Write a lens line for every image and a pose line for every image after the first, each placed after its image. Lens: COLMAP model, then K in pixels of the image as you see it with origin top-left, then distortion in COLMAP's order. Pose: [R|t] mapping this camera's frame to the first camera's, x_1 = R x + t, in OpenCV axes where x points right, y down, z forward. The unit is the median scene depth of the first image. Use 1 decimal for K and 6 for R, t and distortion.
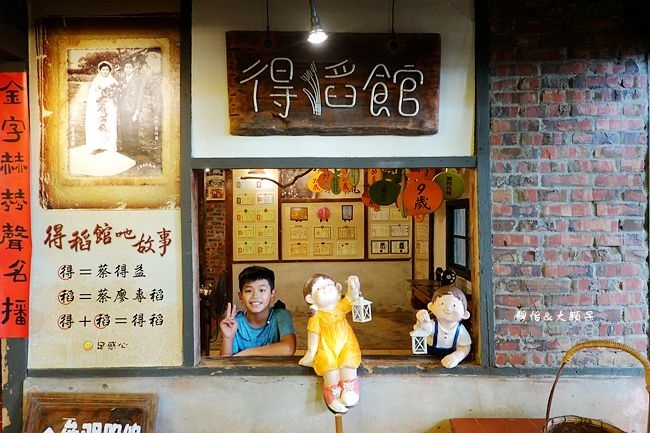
lens RADIAL K [[436.5, 0, 322.0], [0, 436.5, 215.7], [0, 0, 1]] dist [-0.002207, -0.000194]
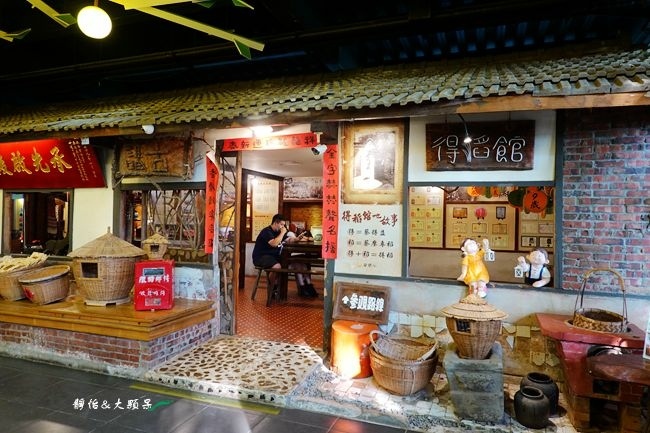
lens RADIAL K [[436.5, 0, 318.3], [0, 436.5, 213.6], [0, 0, 1]] dist [-0.002207, -0.000194]
pose [[0.932311, 0.024892, -0.360801, 0.074204], [-0.027647, 0.999615, -0.002475, 0.045585], [0.360601, 0.012282, 0.932639, -1.199543]]
